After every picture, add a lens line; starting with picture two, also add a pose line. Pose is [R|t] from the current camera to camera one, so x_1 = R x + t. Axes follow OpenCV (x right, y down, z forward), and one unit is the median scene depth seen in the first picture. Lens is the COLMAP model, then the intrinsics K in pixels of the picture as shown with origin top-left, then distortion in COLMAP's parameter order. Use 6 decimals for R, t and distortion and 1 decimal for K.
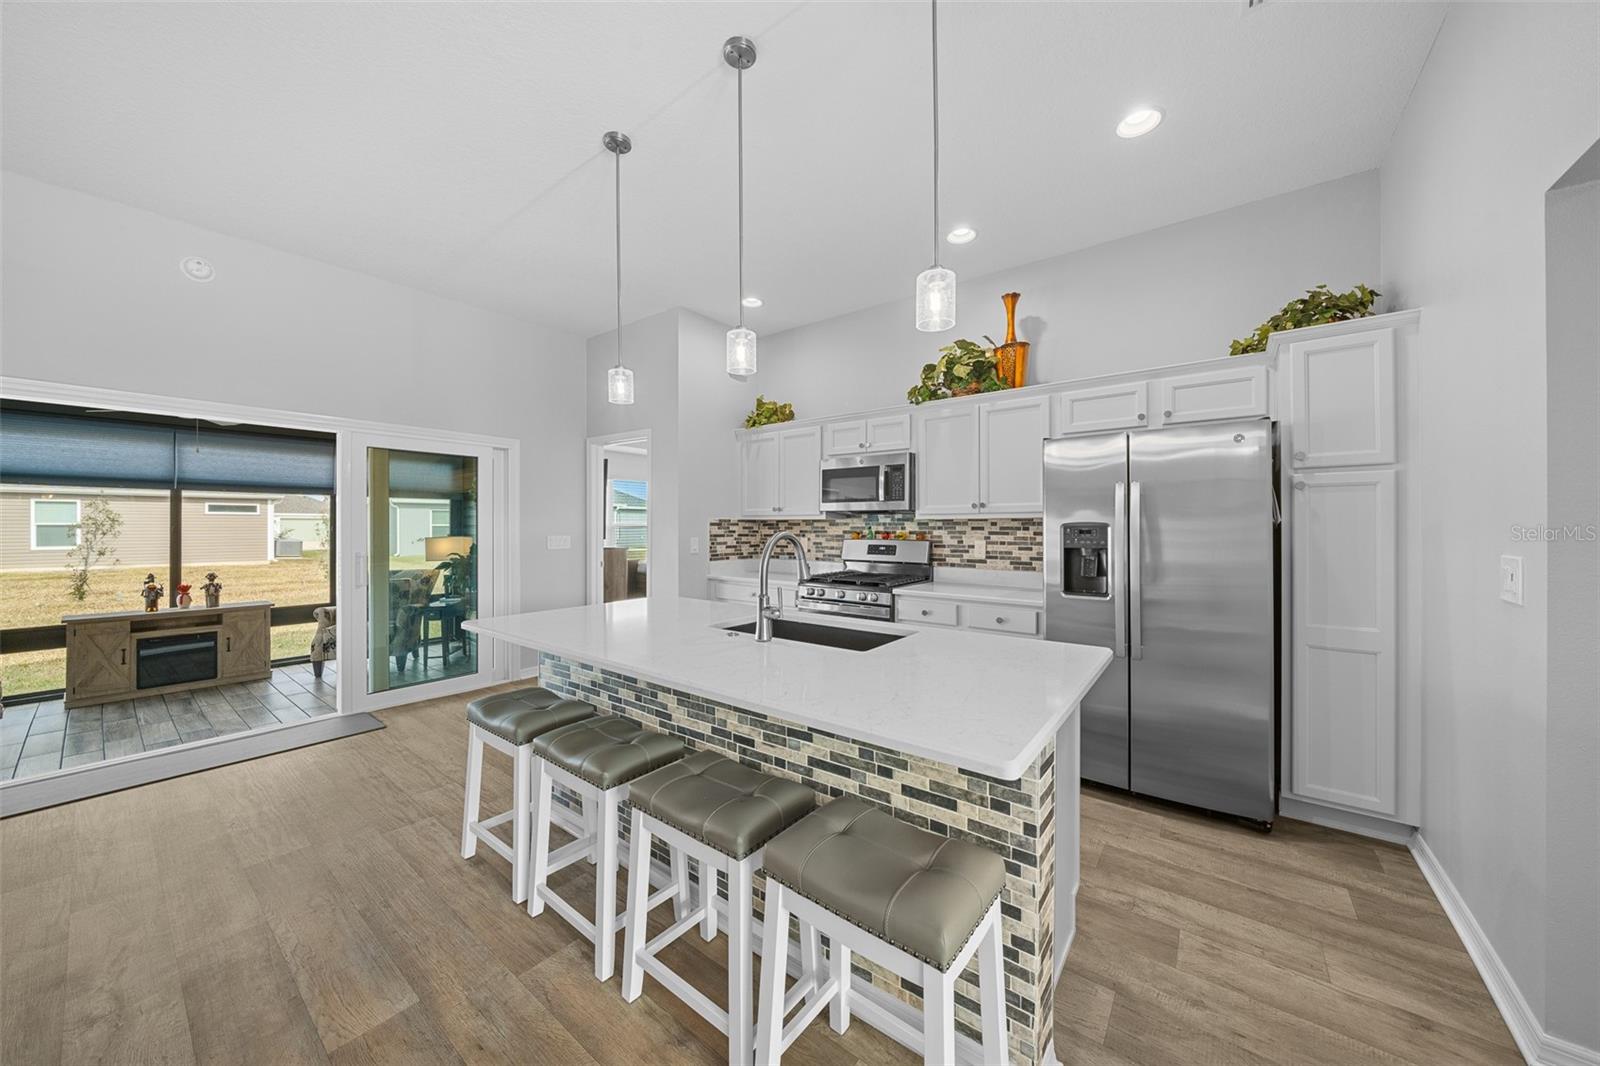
lens RADIAL K [[548.4, 0, 804.7], [0, 548.4, 527.5], [0, 0, 1]] dist [-0.007133, 0.000055]
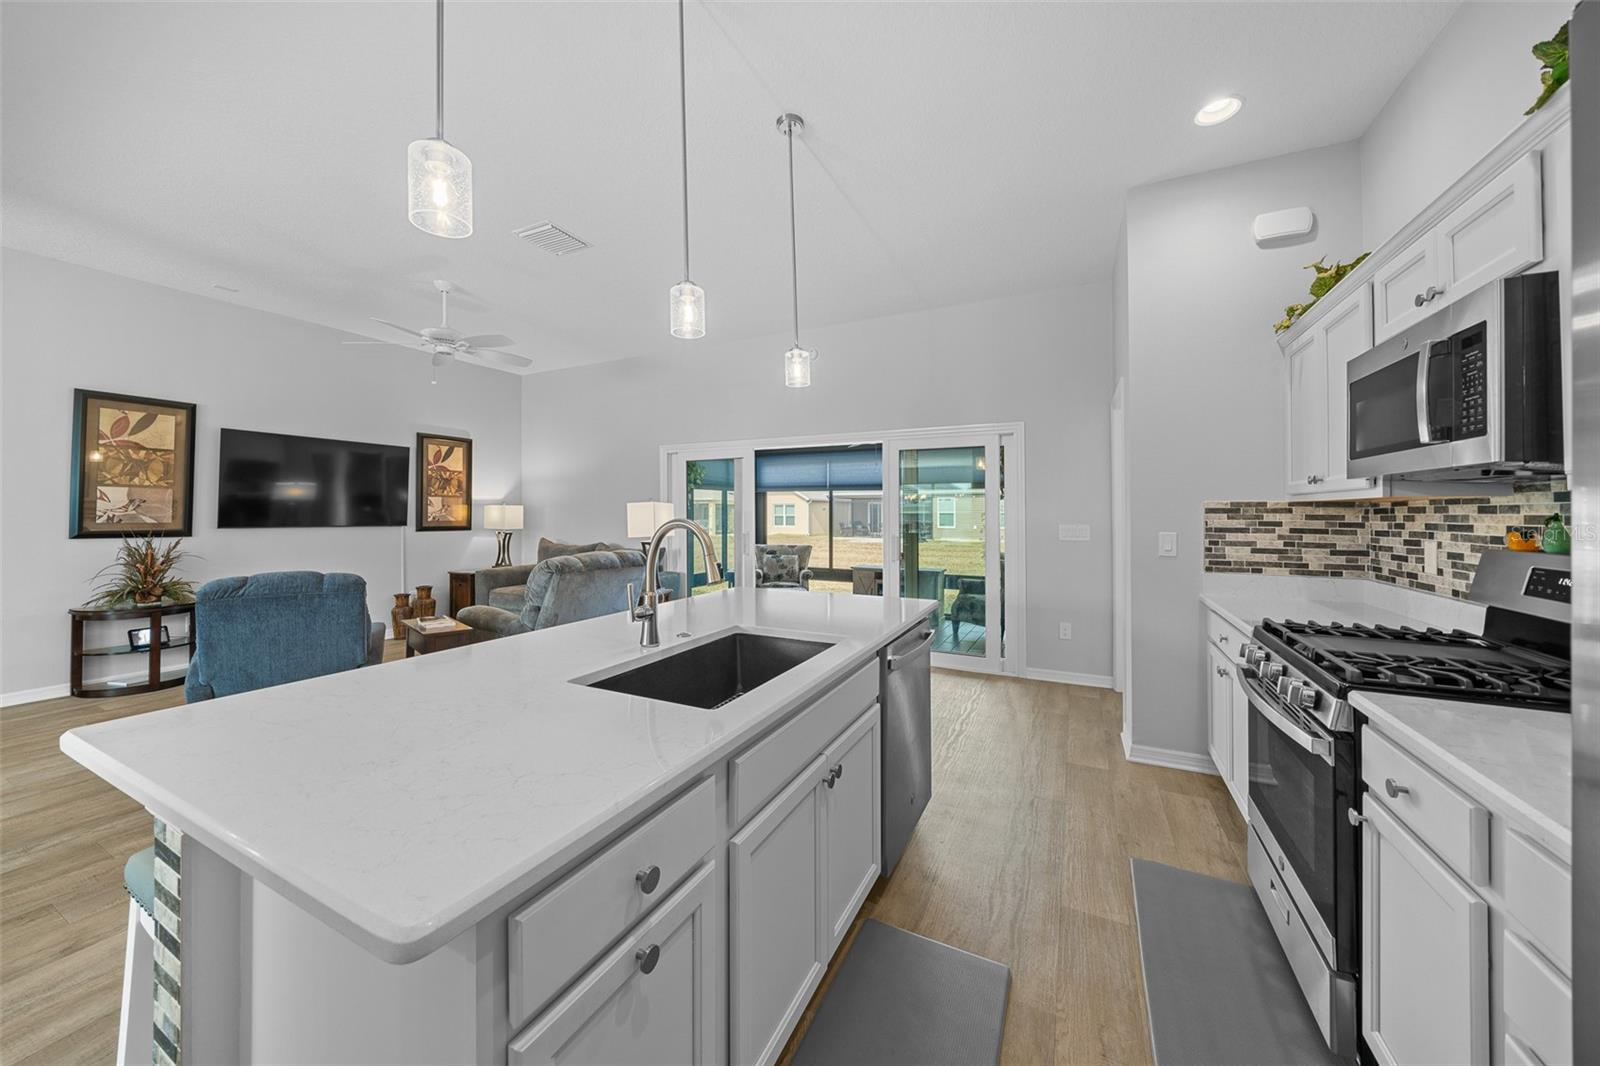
lens RADIAL K [[555.1, 0, 801.2], [0, 555.1, 506.6], [0, 0, 1]] dist [-0.007822, 0.000009]
pose [[0.190799, -0.011846, -0.981558, 0.377986], [-0.004247, 0.999908, -0.012893, -0.000881], [0.981620, 0.006629, 0.190732, 0.495605]]
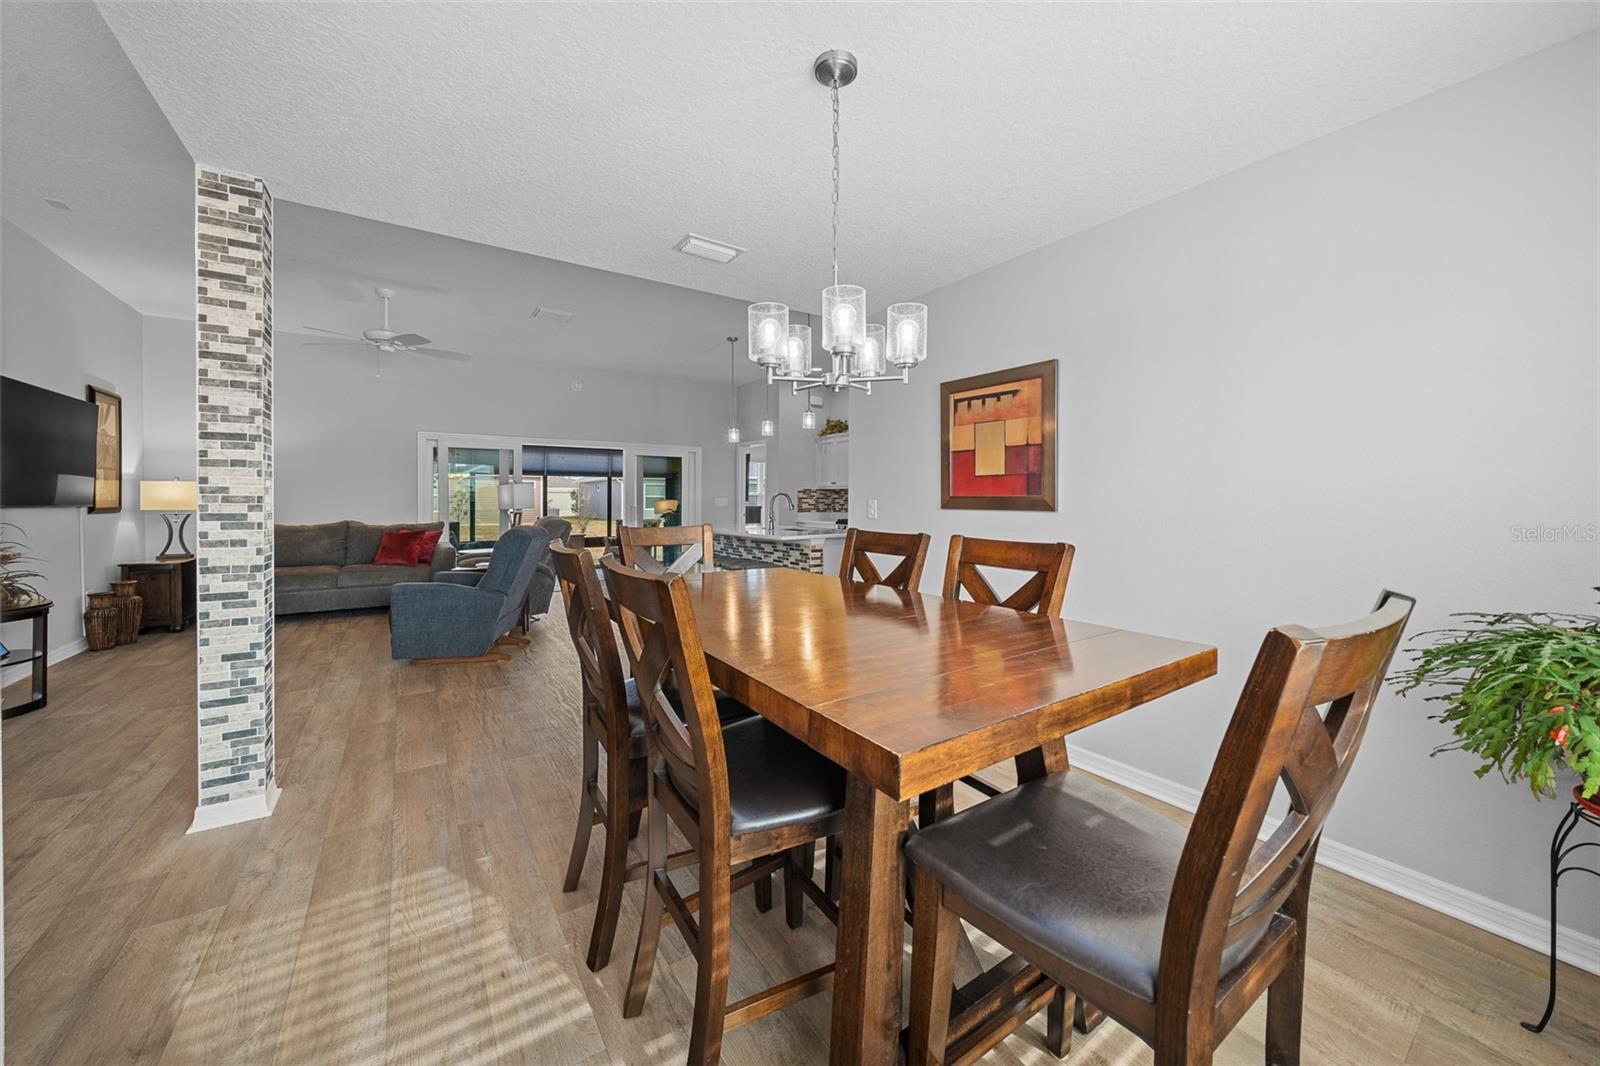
lens RADIAL K [[583.0, 0, 815.6], [0, 583.0, 500.0], [0, 0, 1]] dist [-0.010274, -0.000086]
pose [[0.953923, 0.000091, -0.300050, 0.495661], [-0.000144, 1.000000, -0.000155, 0.023733], [0.300050, 0.000191, 0.953923, -0.864218]]
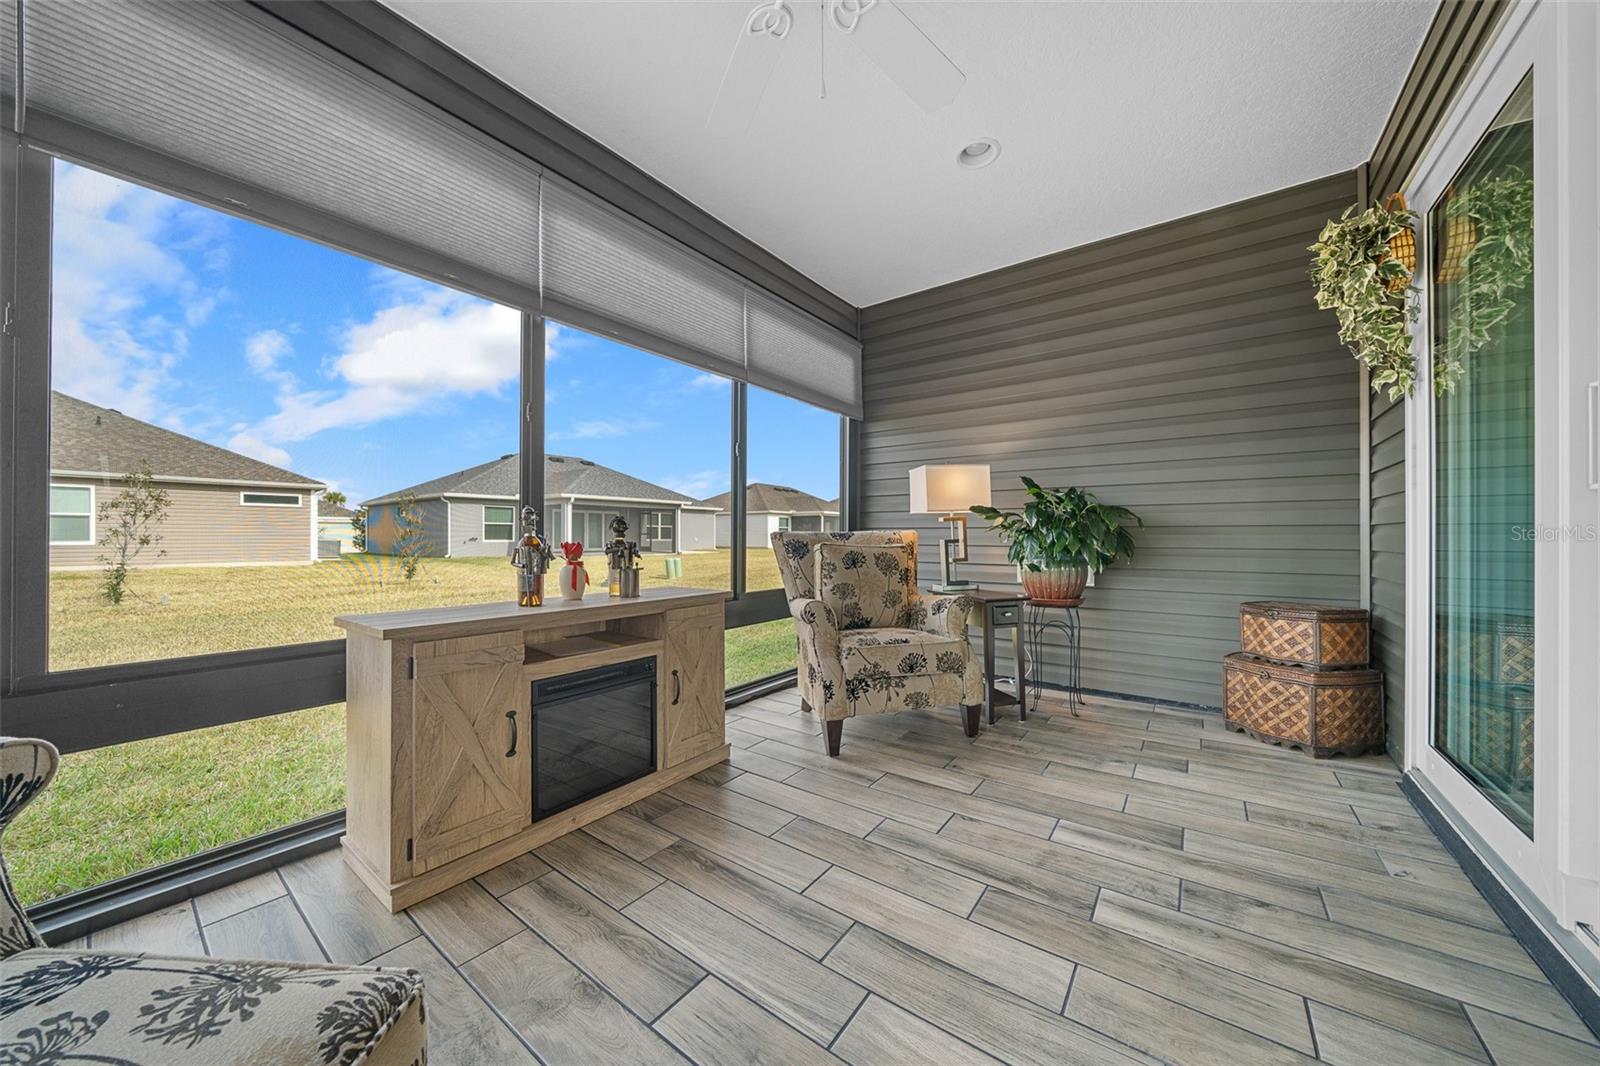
lens RADIAL K [[547.0, 0, 798.7], [0, 547.0, 536.5], [0, 0, 1]] dist [-0.007360, -0.000063]
pose [[0.999919, 0.000019, 0.012754, -1.145135], [0.000019, 0.999995, -0.003003, 0.120070], [-0.012754, 0.003003, 0.999914, 0.688225]]
